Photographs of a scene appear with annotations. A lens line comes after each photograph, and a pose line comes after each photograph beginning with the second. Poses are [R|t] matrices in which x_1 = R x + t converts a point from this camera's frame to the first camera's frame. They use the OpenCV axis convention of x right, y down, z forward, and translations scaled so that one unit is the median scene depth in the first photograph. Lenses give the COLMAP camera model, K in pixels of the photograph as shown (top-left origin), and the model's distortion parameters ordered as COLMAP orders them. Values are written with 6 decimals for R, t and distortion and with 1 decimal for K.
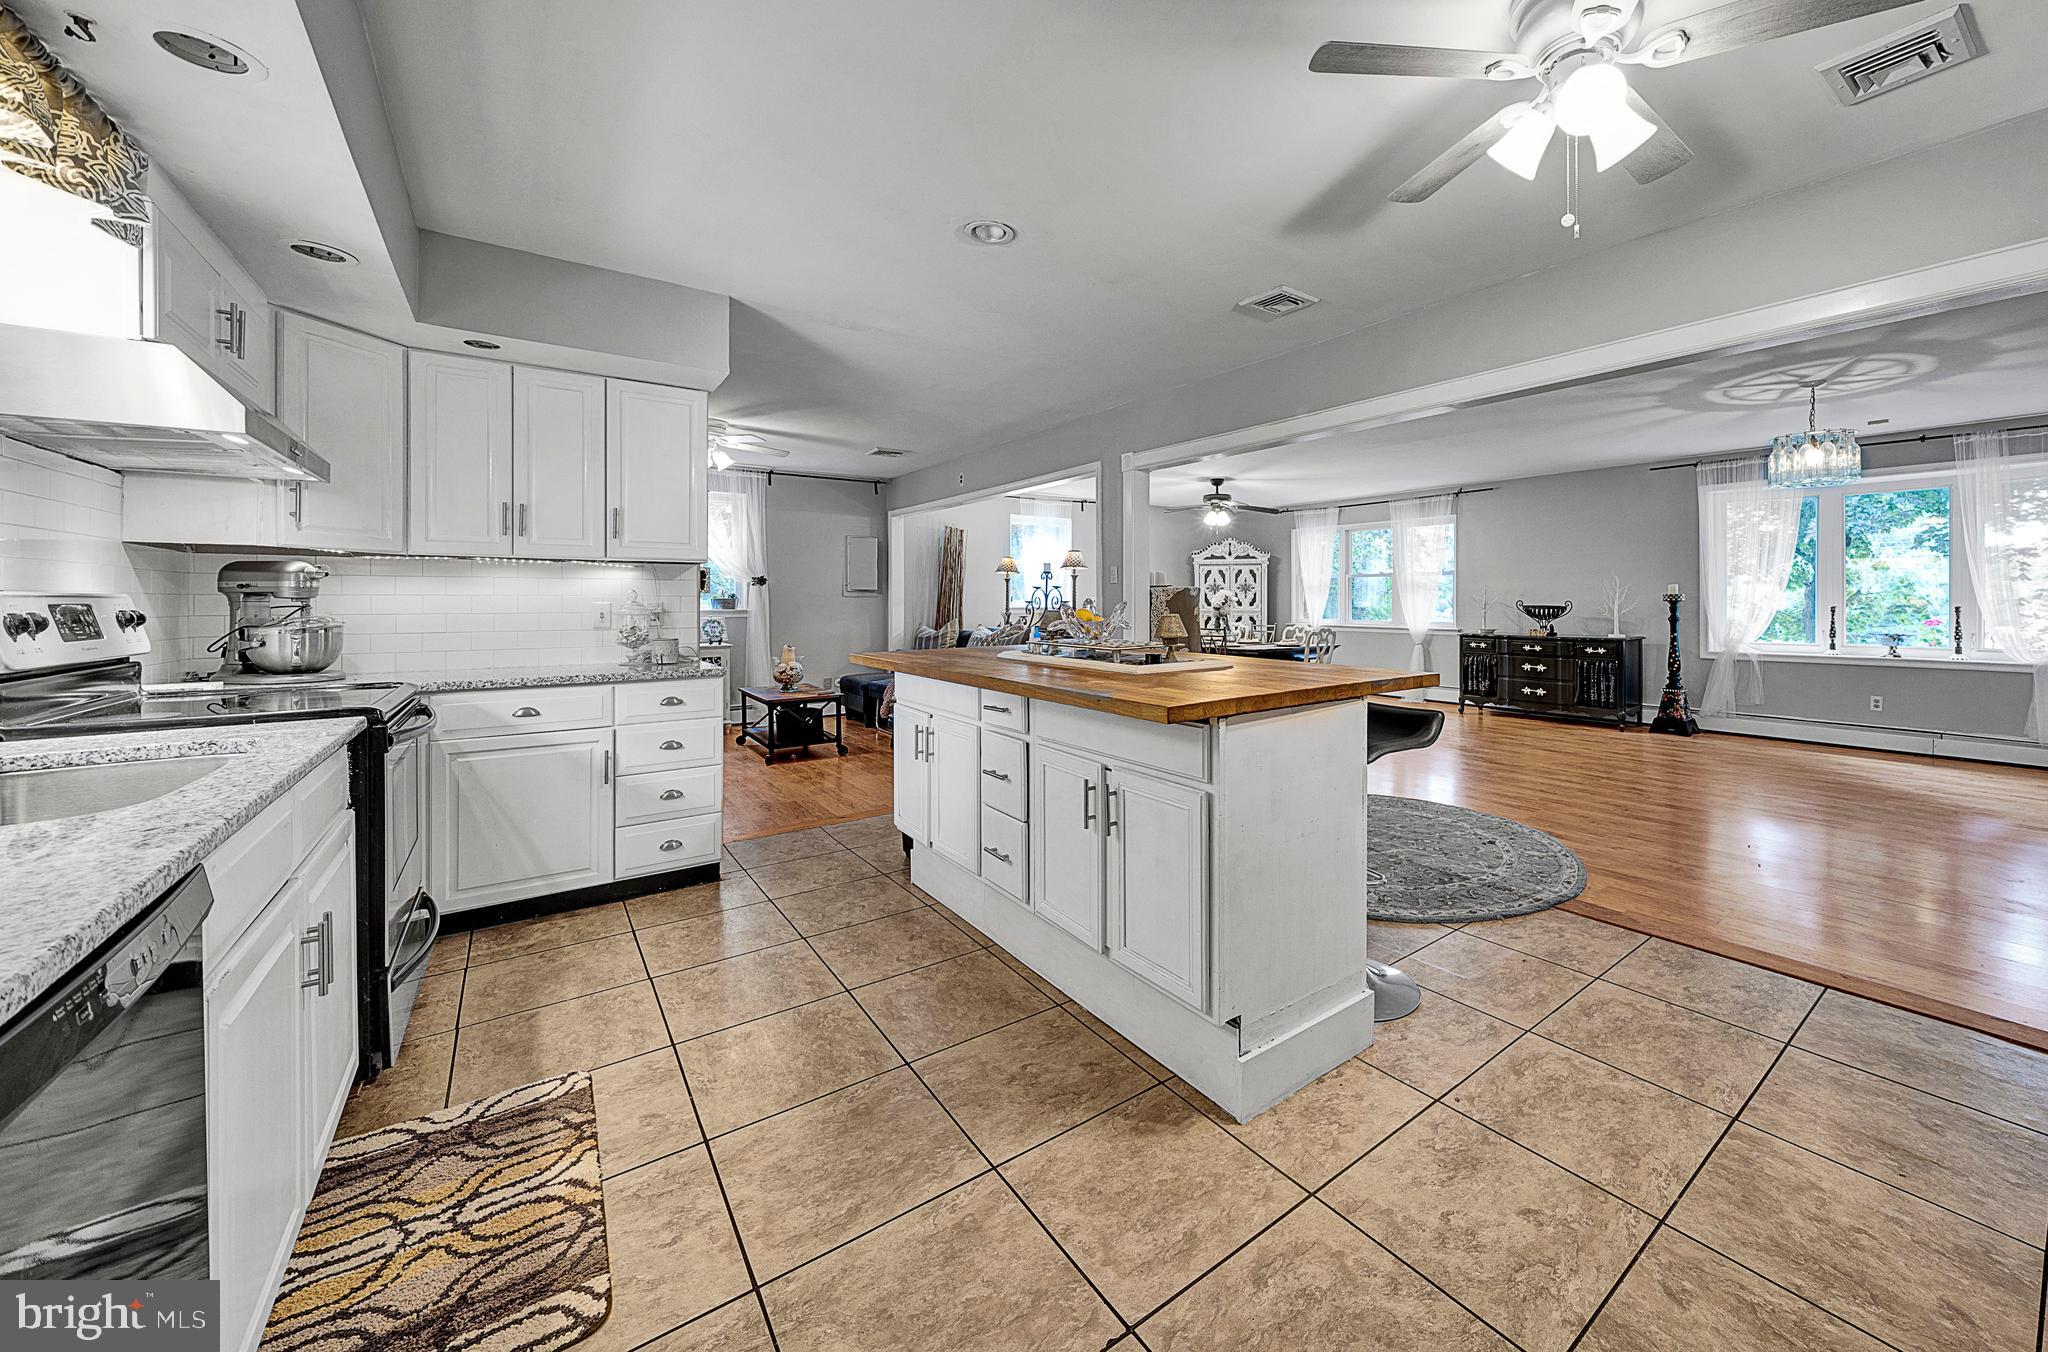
lens RADIAL K [[802.2, 0, 1100.7], [0, 802.2, 599.4], [0, 0, 1]] dist [0.002308, -0.000413]
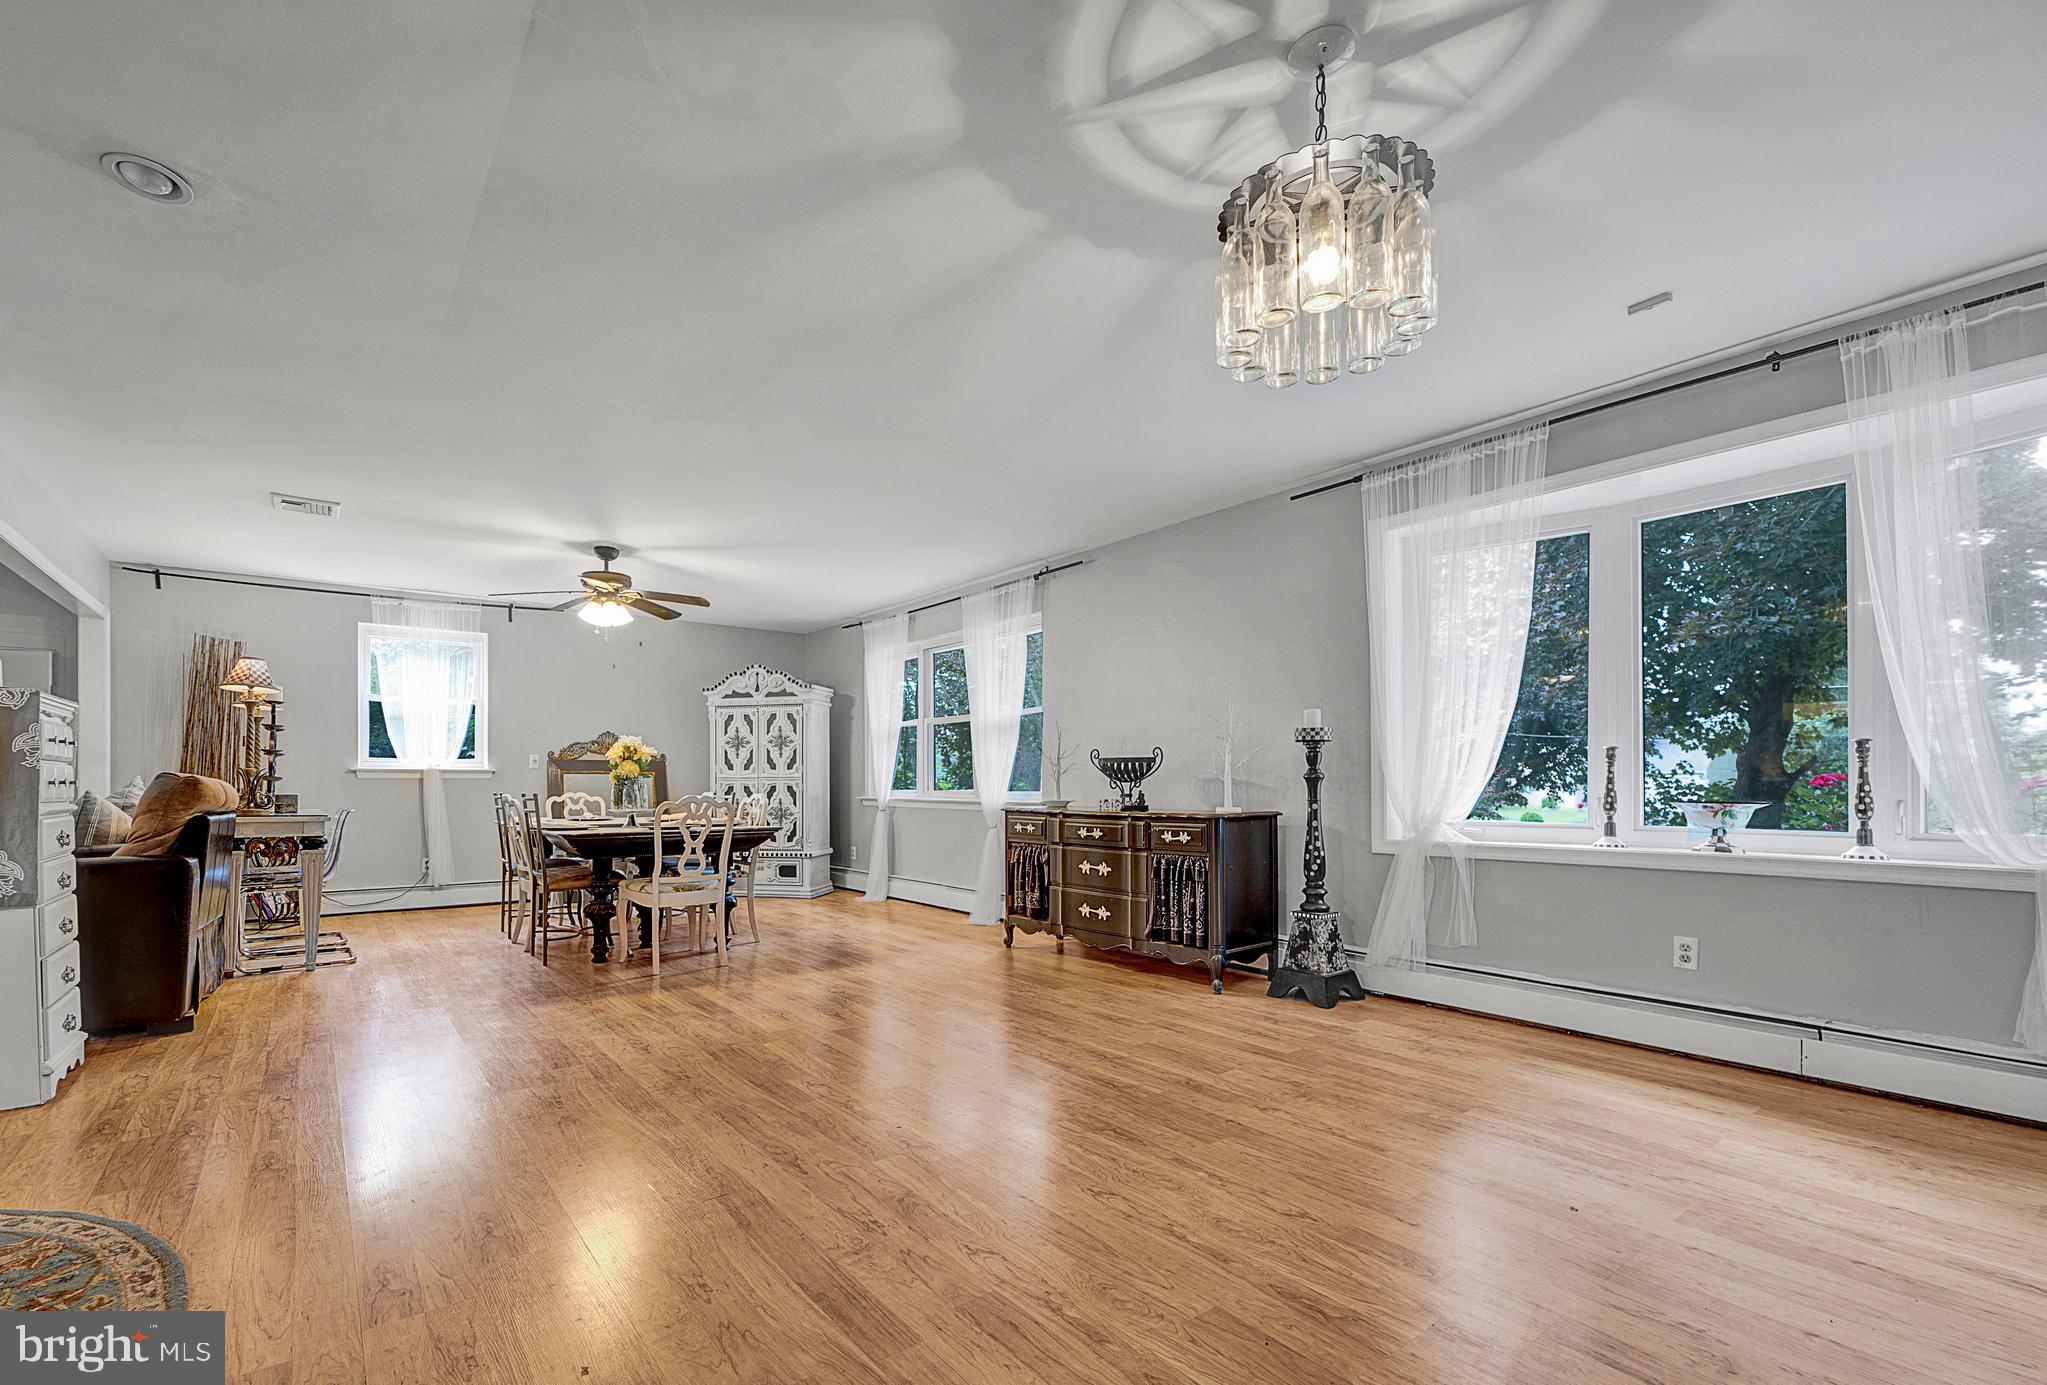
lens RADIAL K [[916.4, 0, 921.0], [0, 916.4, 776.6], [0, 0, 1]] dist [0.005960, 0.000242]
pose [[0.998521, 0.000908, -0.054353, 0.457961], [-0.001391, 0.999960, -0.008853, 0.027942], [0.054343, 0.008916, 0.998483, 0.368686]]
